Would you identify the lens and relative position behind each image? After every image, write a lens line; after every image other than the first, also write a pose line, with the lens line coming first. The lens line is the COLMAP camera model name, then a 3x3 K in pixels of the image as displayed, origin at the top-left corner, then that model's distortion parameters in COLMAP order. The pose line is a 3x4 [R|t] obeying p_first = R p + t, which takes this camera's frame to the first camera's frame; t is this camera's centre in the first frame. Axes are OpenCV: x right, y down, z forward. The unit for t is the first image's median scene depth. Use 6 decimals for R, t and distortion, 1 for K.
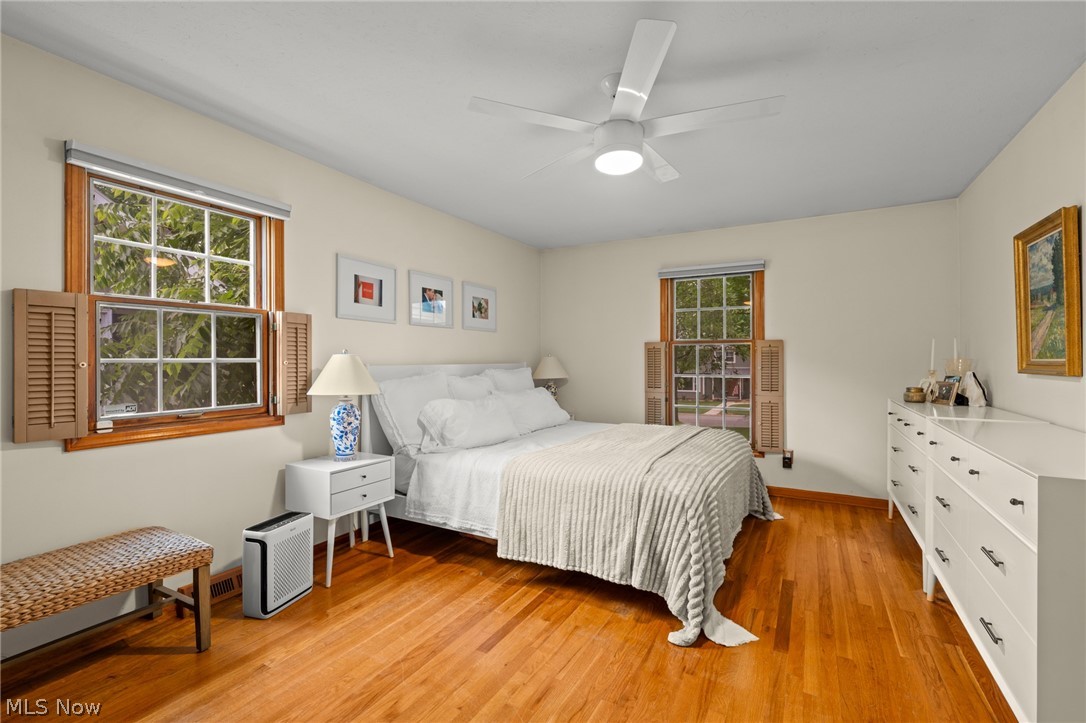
lens RADIAL K [[483.9, 0, 540.6], [0, 483.9, 357.4], [0, 0, 1]] dist [0.000832, 0.000027]
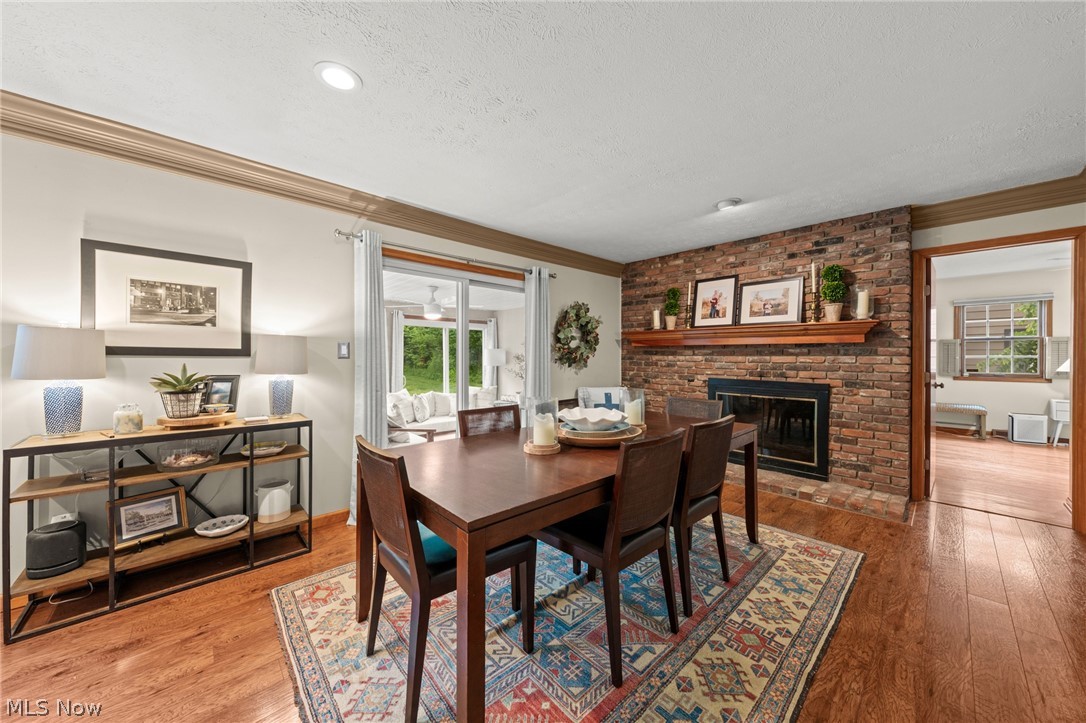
lens RADIAL K [[379.6, 0, 540.2], [0, 379.6, 358.2], [0, 0, 1]] dist [-0.001950, -0.000111]
pose [[-0.315953, 0.010589, -0.948716, 2.142067], [0.008528, 0.999929, 0.008320, -0.024802], [0.948737, -0.005462, -0.316021, -0.869274]]
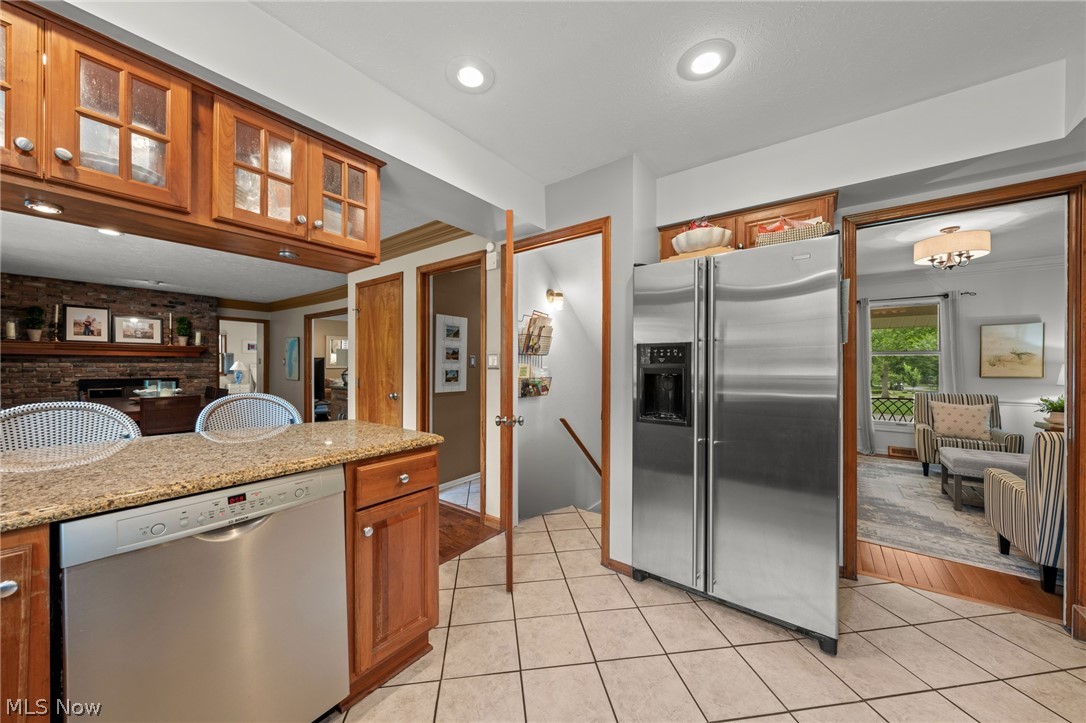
lens RADIAL K [[376.0, 0, 539.0], [0, 376.0, 363.5], [0, 0, 1]] dist [-0.001004, 0.000251]
pose [[0.988890, 0.008910, -0.148385, 3.260780], [-0.007436, 0.999917, 0.010481, -0.052730], [0.148466, -0.009261, 0.988874, -2.373434]]
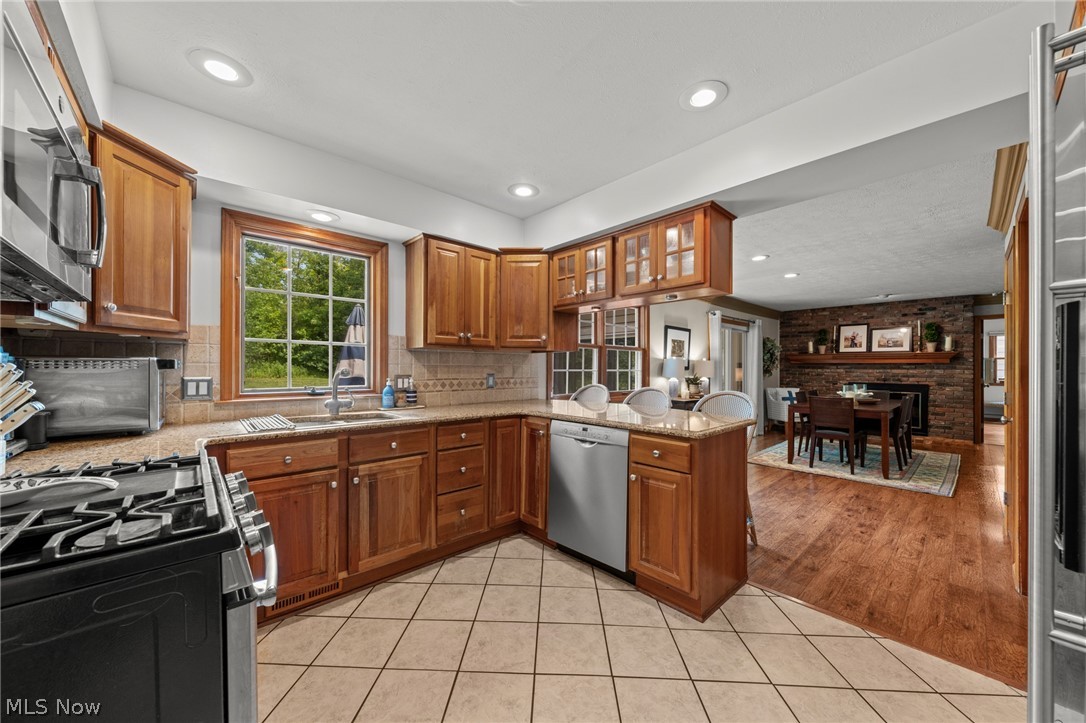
lens RADIAL K [[391.2, 0, 542.3], [0, 391.2, 367.0], [0, 0, 1]] dist [0.001277, 0.000199]
pose [[-0.318335, 0.002964, -0.947974, 3.745429], [0.006971, 0.999975, 0.000785, -0.049097], [0.947953, -0.006358, -0.318348, -1.868831]]
